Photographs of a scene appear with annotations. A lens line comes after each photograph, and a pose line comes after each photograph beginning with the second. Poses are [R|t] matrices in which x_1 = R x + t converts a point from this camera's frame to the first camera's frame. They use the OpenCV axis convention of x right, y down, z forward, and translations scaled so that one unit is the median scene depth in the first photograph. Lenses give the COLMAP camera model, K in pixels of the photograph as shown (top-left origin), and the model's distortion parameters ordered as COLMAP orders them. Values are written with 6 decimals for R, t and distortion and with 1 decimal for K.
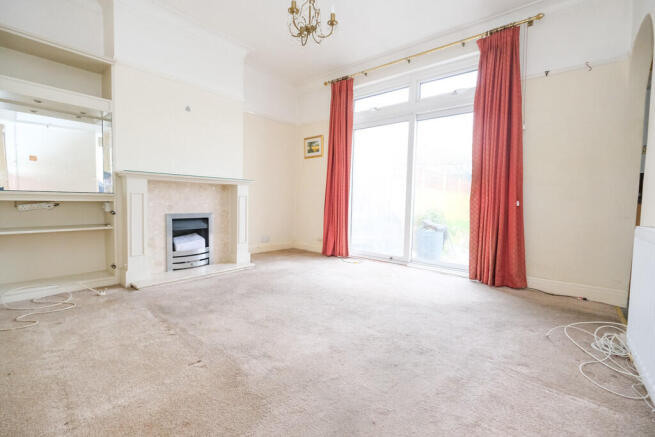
lens RADIAL K [[288.7, 0, 330.6], [0, 288.7, 220.1], [0, 0, 1]] dist [-0.002762, -0.000639]
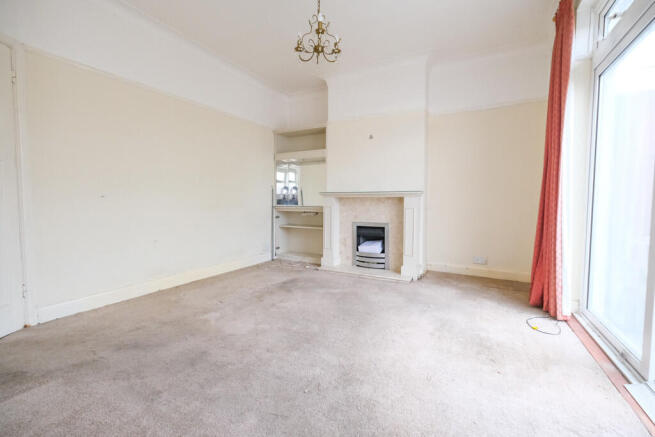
lens RADIAL K [[288.7, 0, 330.6], [0, 288.7, 220.1], [0, 0, 1]] dist [-0.002762, -0.000639]
pose [[0.166047, 0.043017, -0.985179, 0.698054], [-0.065390, 0.997330, 0.032526, -0.064633], [0.983947, 0.059020, 0.168417, 0.651777]]
